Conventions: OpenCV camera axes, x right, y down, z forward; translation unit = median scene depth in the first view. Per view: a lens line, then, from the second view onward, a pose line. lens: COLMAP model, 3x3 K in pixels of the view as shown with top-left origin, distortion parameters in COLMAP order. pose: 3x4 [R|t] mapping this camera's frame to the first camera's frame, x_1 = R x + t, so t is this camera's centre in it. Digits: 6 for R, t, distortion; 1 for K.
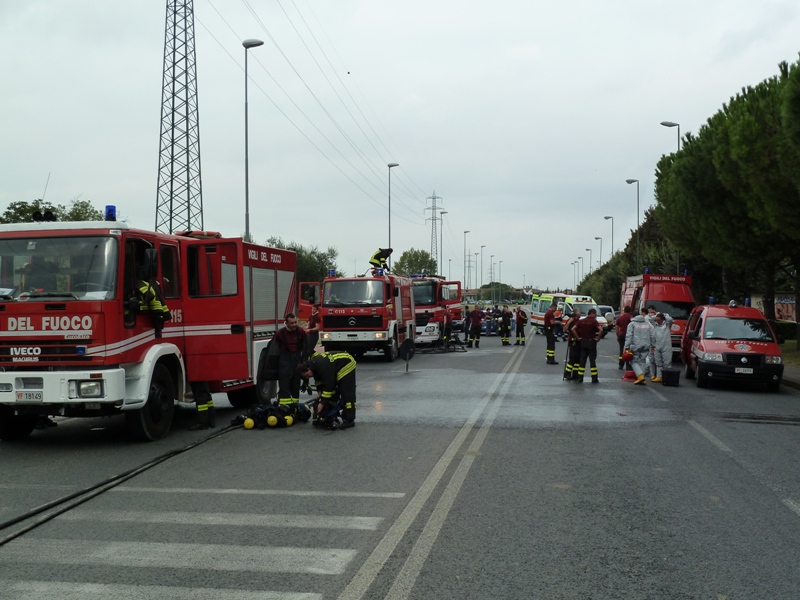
lens RADIAL K [[929.1, 0, 400.0], [0, 929.1, 300.0], [0, 0, 1]] dist [-0.004418, -0.011960]
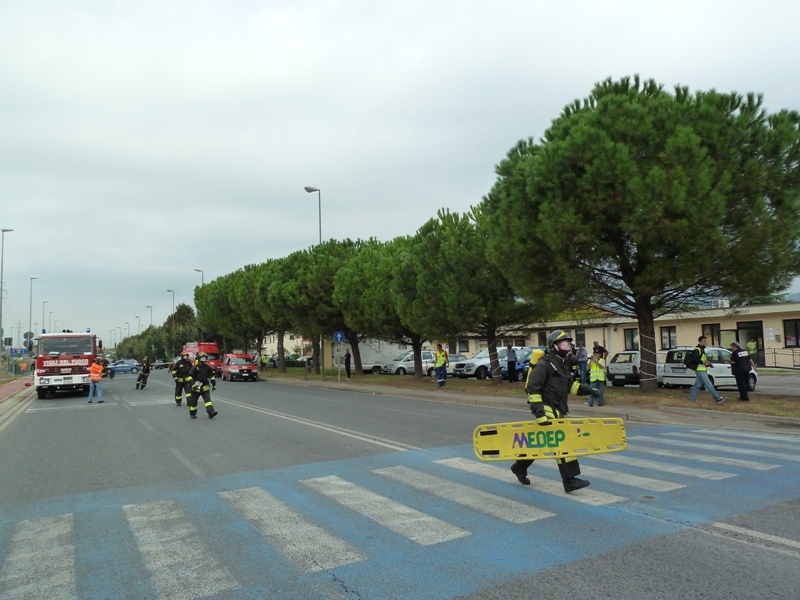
lens RADIAL K [[600.4, 0, 400.0], [0, 600.4, 300.0], [0, 0, 1]] dist [-0.034217, 0.004851]
pose [[0.792000, 0.030110, 0.609779, -0.773748], [0.023690, 0.996515, -0.079975, 0.001591], [-0.610062, 0.077785, 0.788526, -1.569651]]
